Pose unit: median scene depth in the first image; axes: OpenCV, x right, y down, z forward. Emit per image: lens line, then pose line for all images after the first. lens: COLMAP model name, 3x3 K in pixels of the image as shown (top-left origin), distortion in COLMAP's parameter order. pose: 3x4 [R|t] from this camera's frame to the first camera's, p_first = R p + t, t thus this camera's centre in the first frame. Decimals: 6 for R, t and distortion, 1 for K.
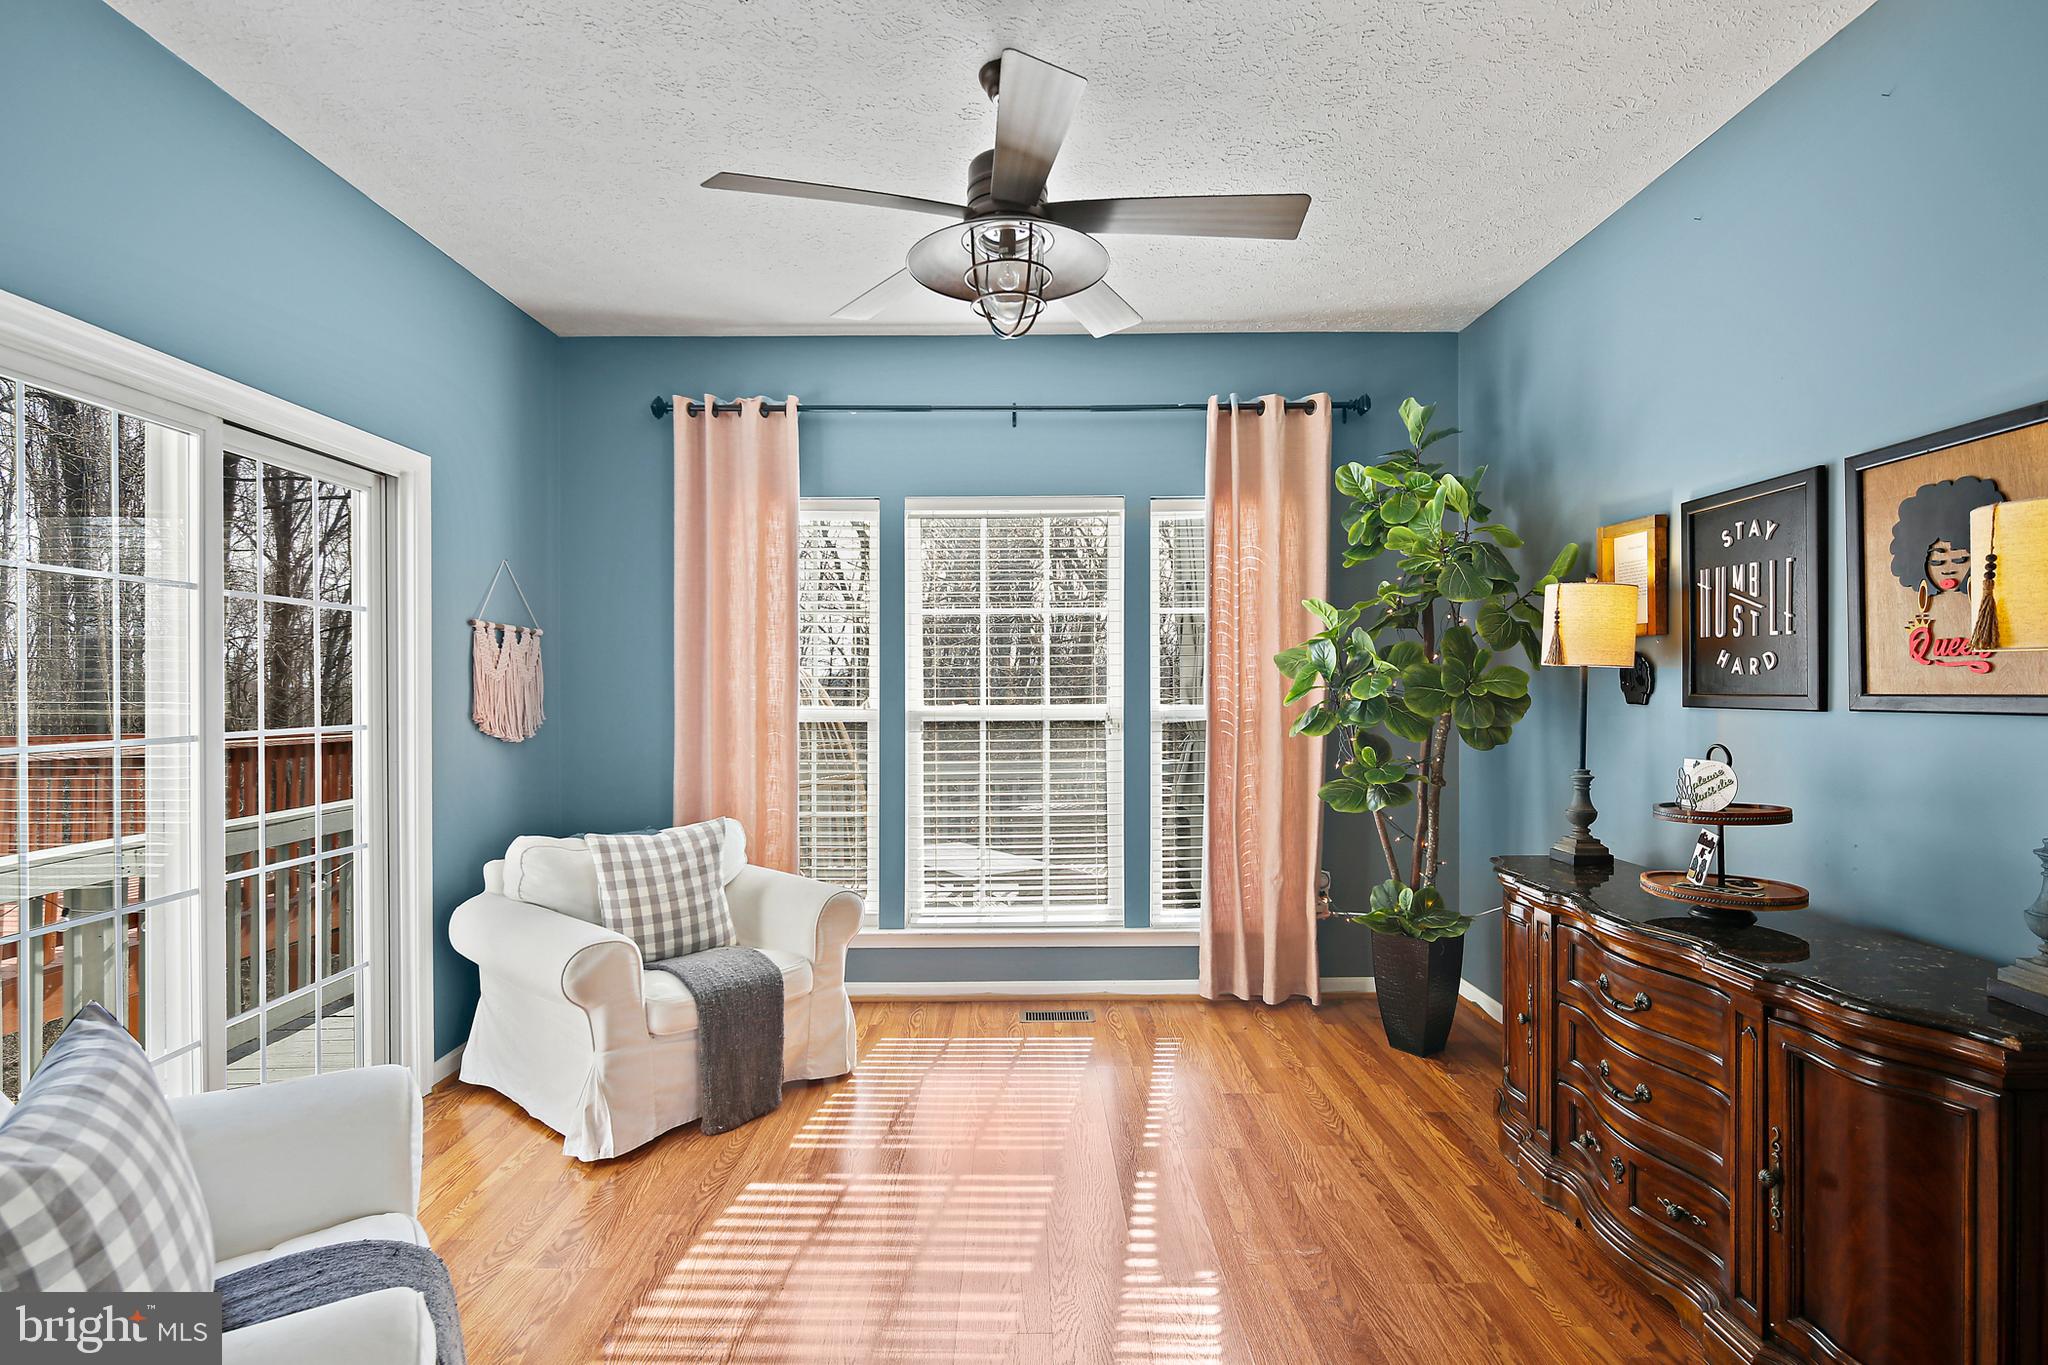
lens RADIAL K [[993.6, 0, 1019.8], [0, 993.6, 683.1], [0, 0, 1]] dist [0.002352, -0.002197]
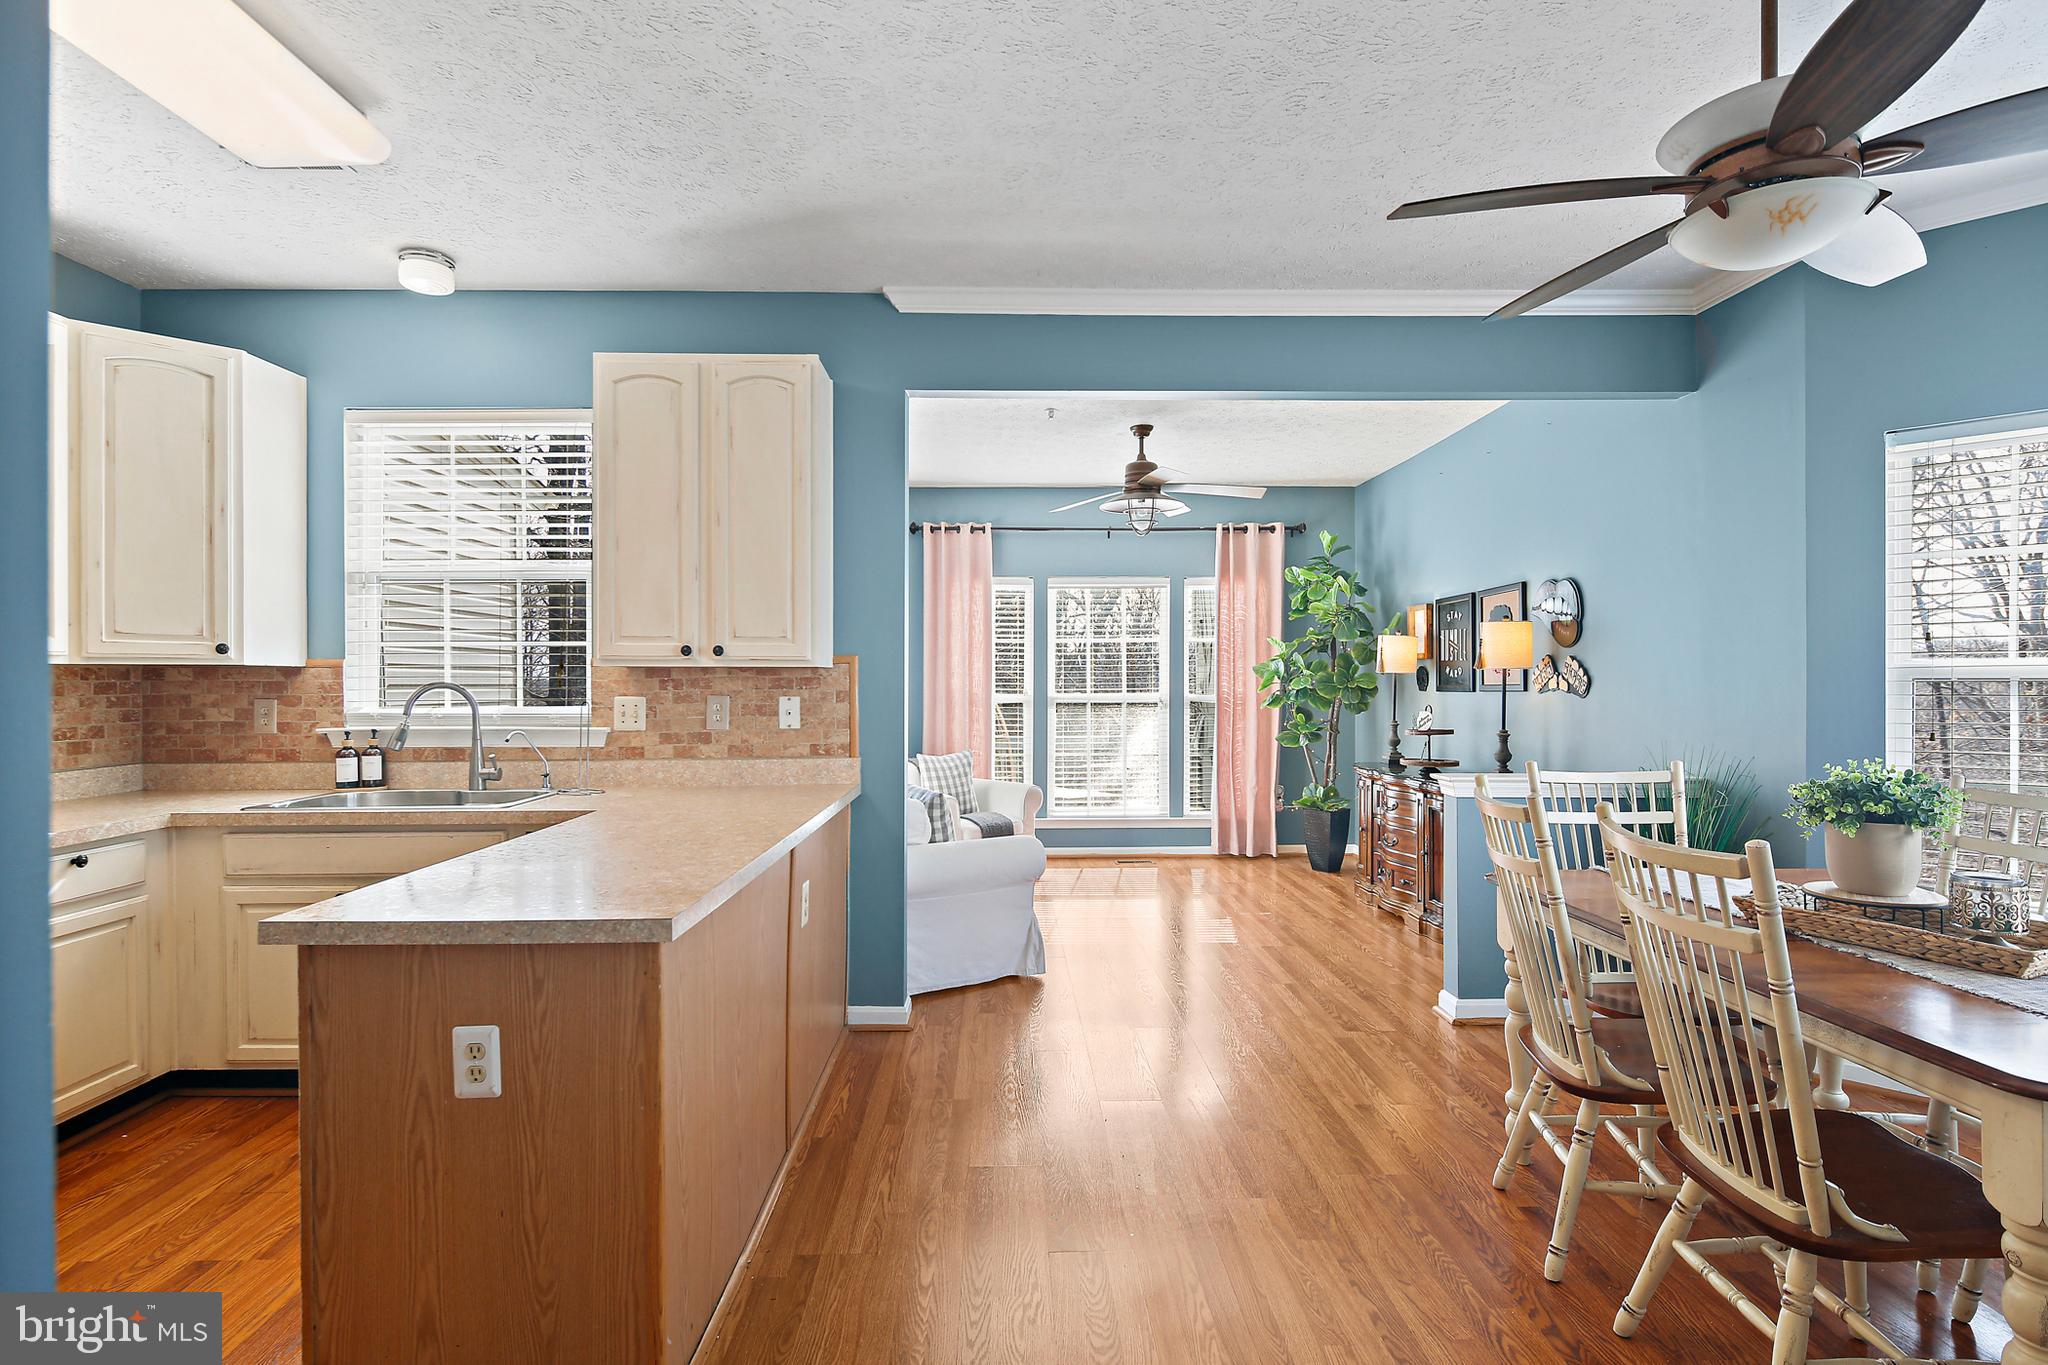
lens RADIAL K [[993.6, 0, 1019.8], [0, 993.6, 683.1], [0, 0, 1]] dist [0.002352, -0.002197]
pose [[0.999845, 0.002709, 0.017387, -0.219810], [-0.002678, 0.999995, -0.001859, 0.008447], [-0.017392, 0.001812, 0.999847, -0.882070]]
